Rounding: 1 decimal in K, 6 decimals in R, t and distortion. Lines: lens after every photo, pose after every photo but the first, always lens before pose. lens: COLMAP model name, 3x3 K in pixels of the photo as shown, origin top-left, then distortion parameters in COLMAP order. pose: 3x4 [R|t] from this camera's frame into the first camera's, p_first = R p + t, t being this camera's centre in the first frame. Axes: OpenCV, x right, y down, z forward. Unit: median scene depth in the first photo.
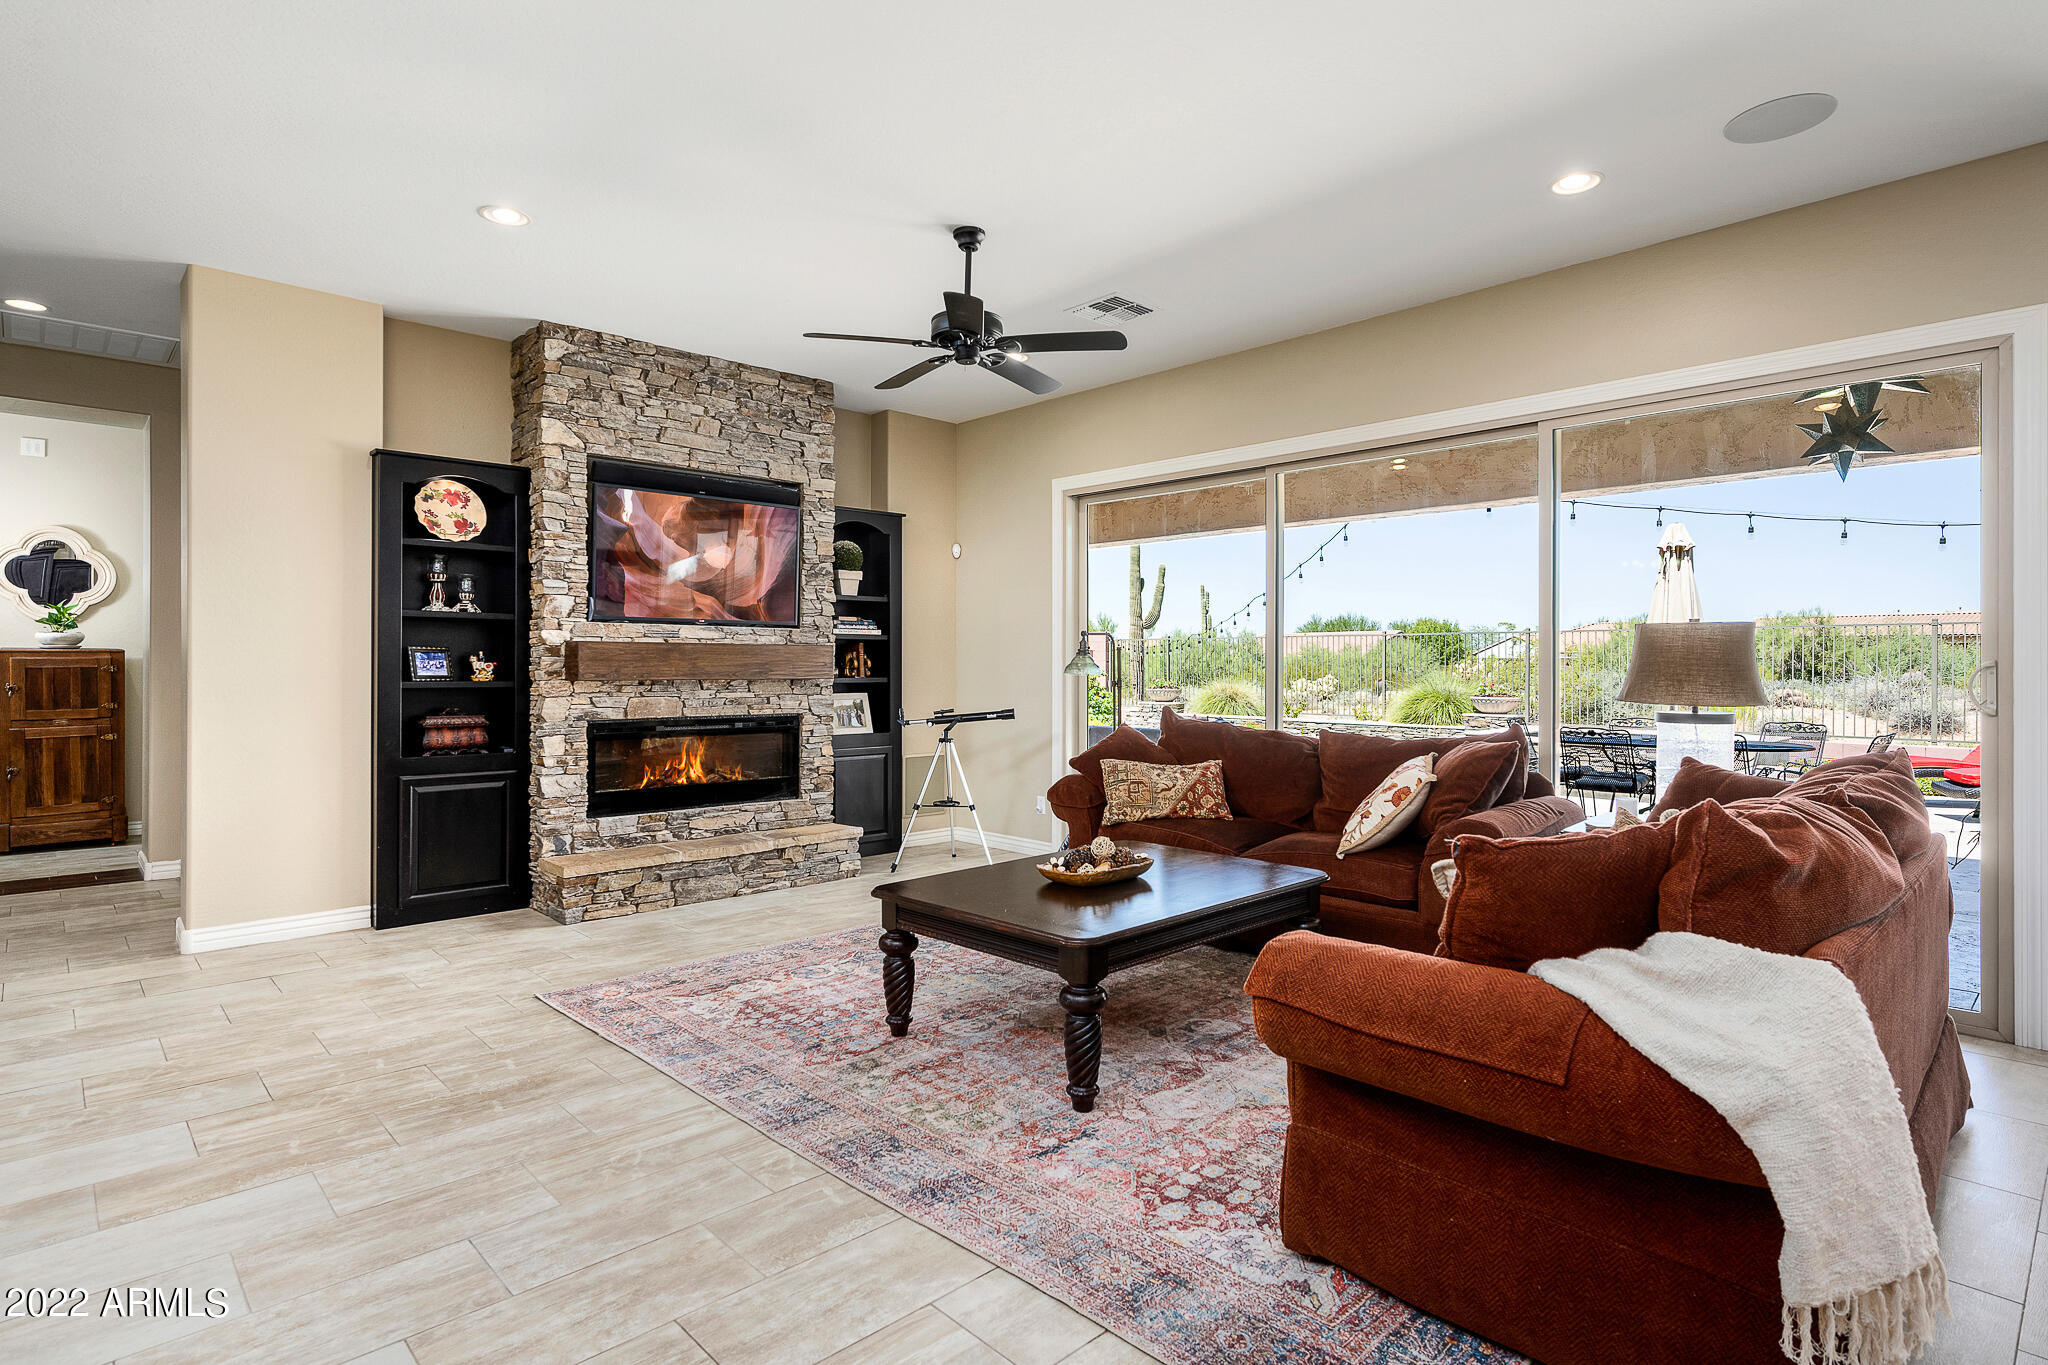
lens RADIAL K [[1048.1, 0, 1023.2], [0, 1048.1, 670.0], [0, 0, 1]] dist [-0.001596, -0.000049]
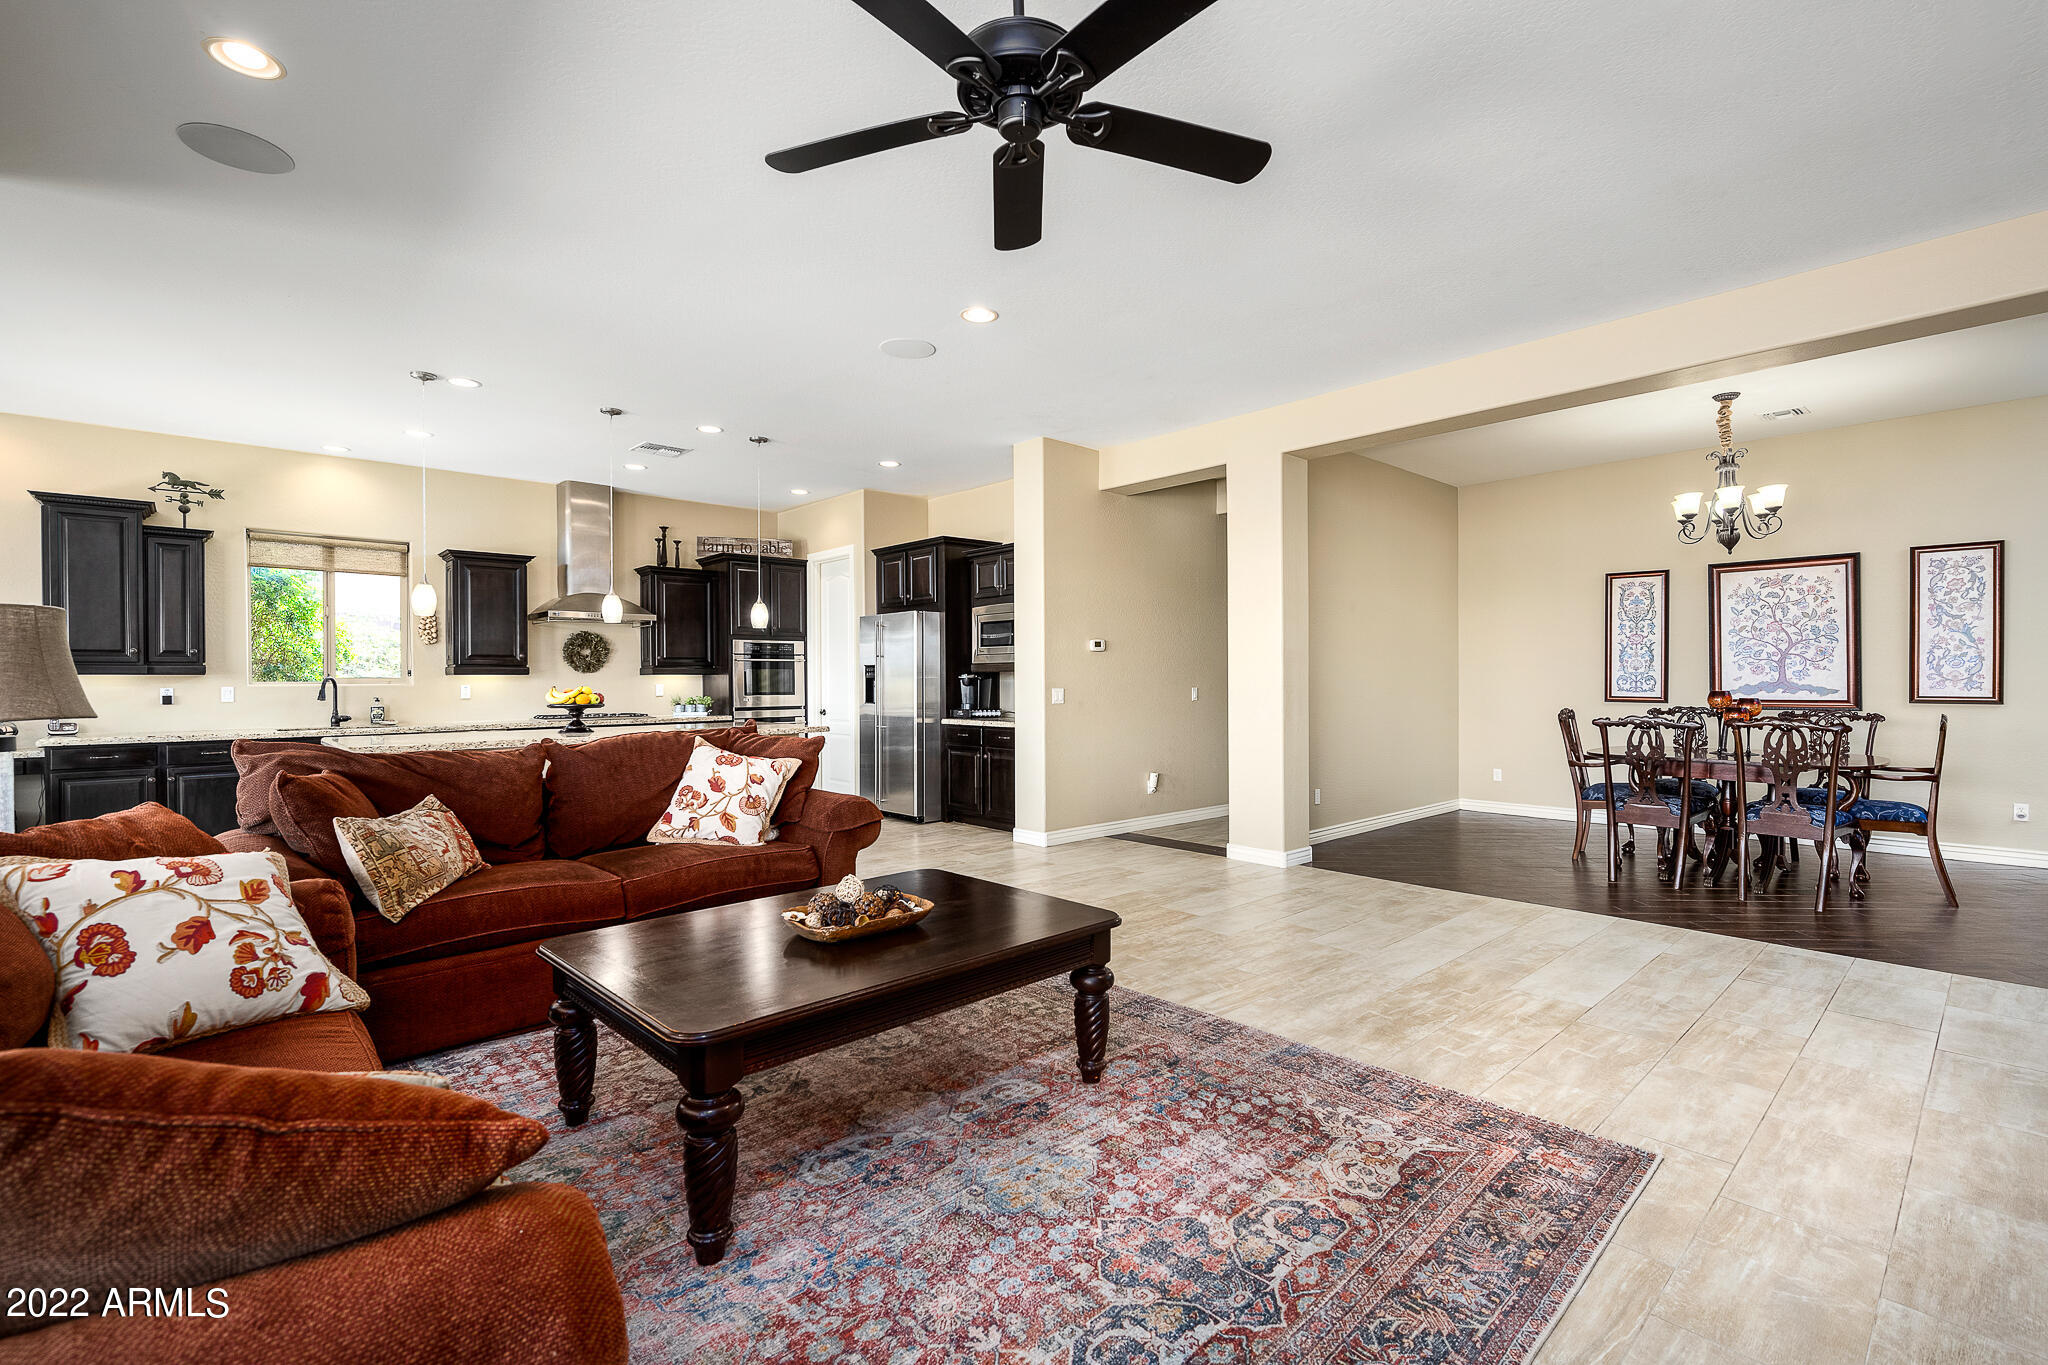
lens RADIAL K [[911.8, 0, 1024.0], [0, 911.8, 682.5], [0, 0, 1]] dist [0.001387, 0.000191]
pose [[-0.999817, 0.002068, 0.018995, -0.050795], [0.002234, 0.999959, 0.008720, 0.000844], [-0.018976, 0.008761, -0.999782, 1.182253]]
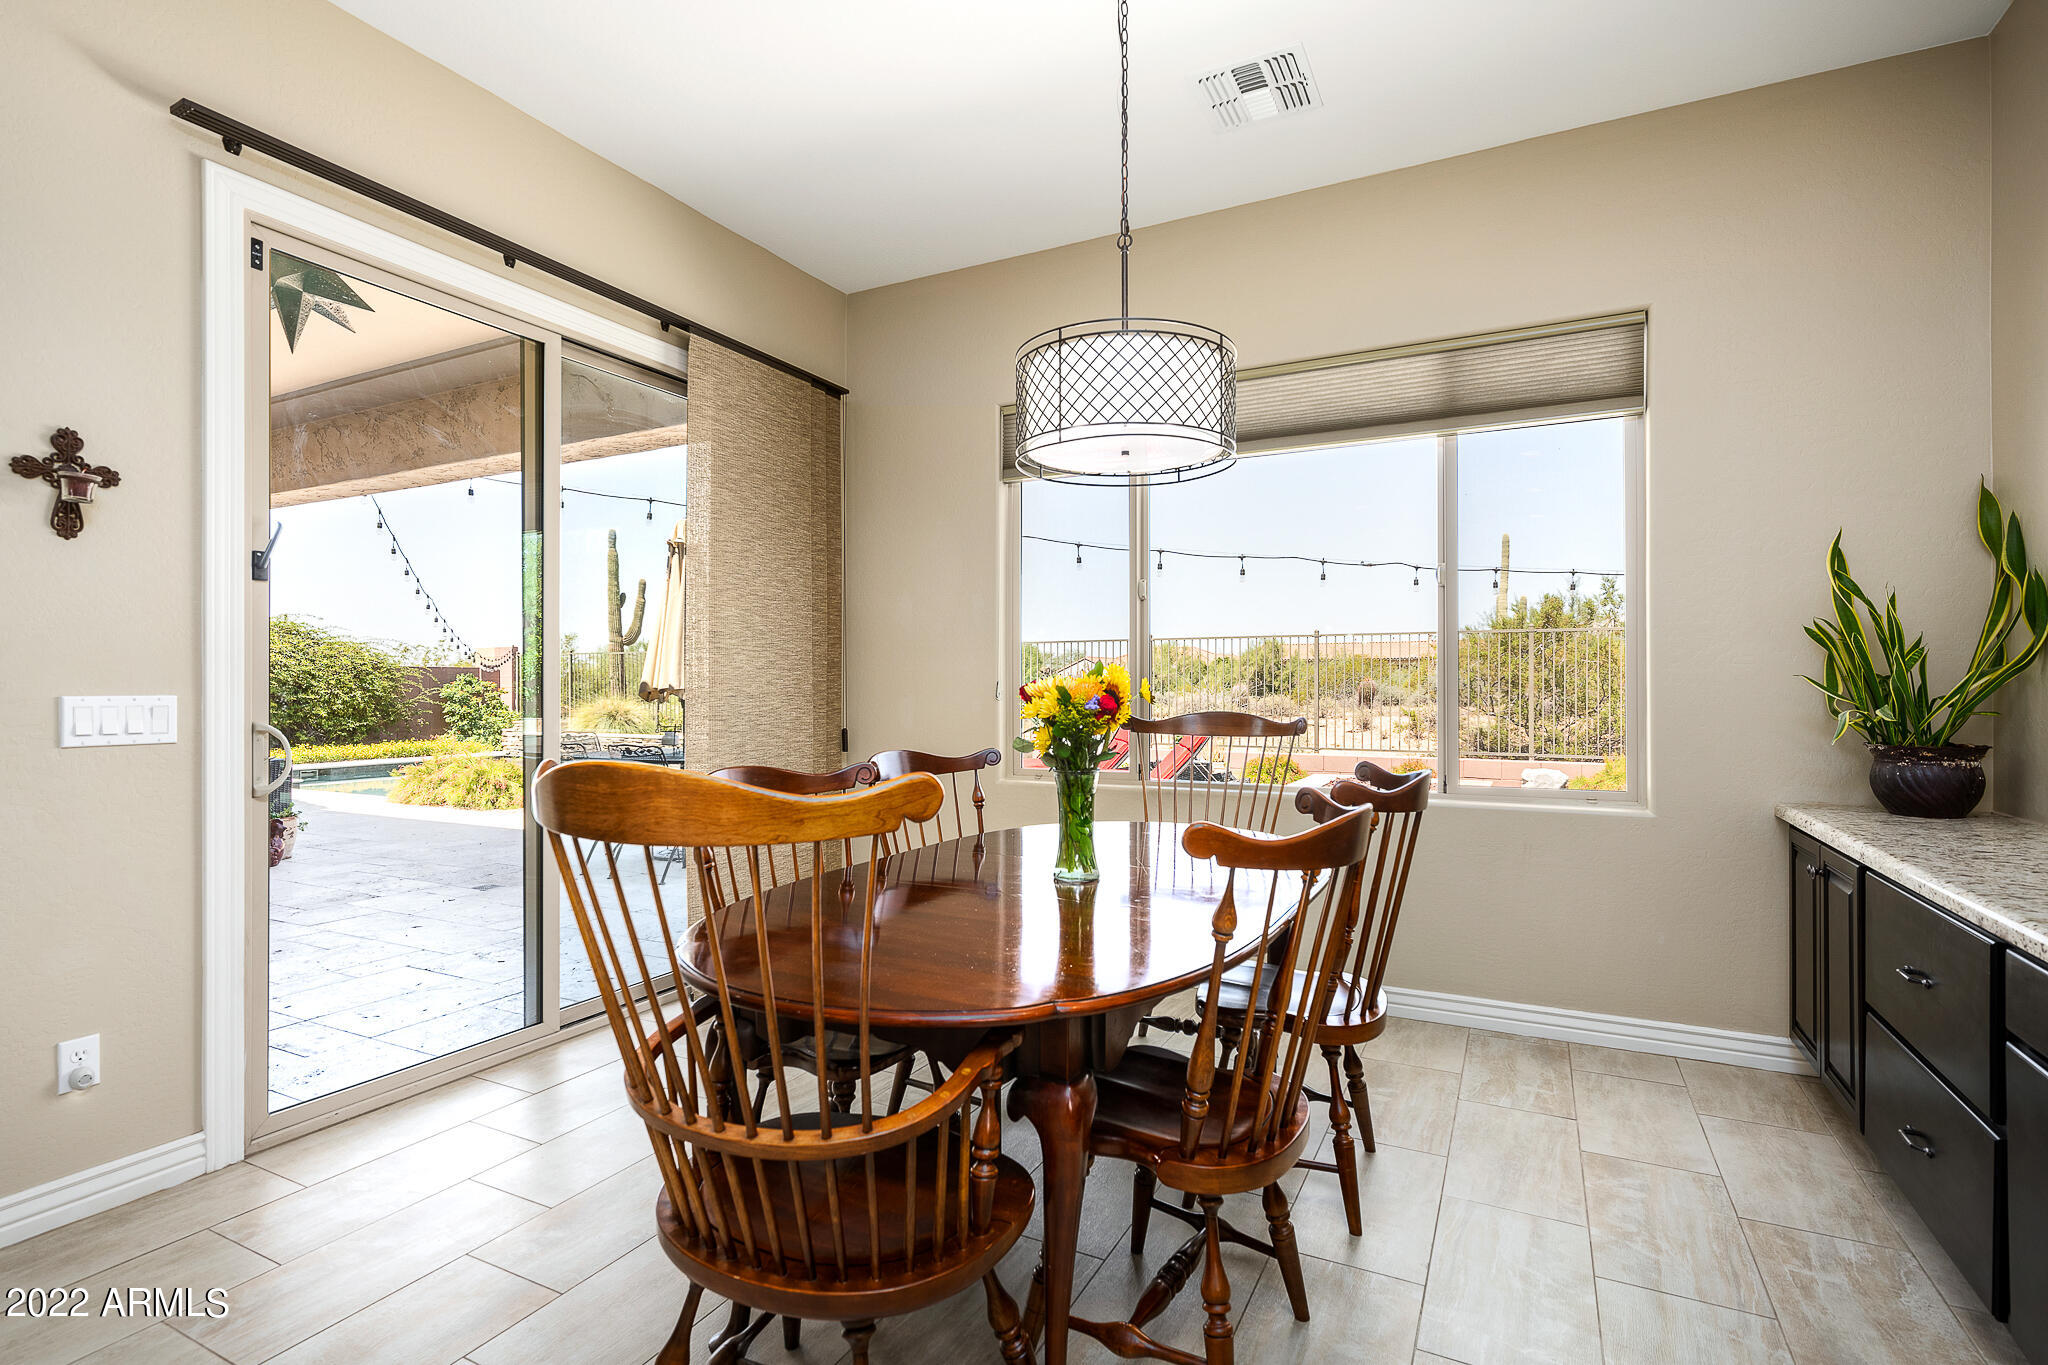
lens RADIAL K [[982.1, 0, 1020.2], [0, 982.1, 670.5], [0, 0, 1]] dist [0.000862, 0.000220]
pose [[0.944986, 0.001906, 0.327105, 0.950923], [0.004808, 0.999794, -0.019715, 0.019750], [-0.327075, 0.020203, 0.944782, 0.130404]]
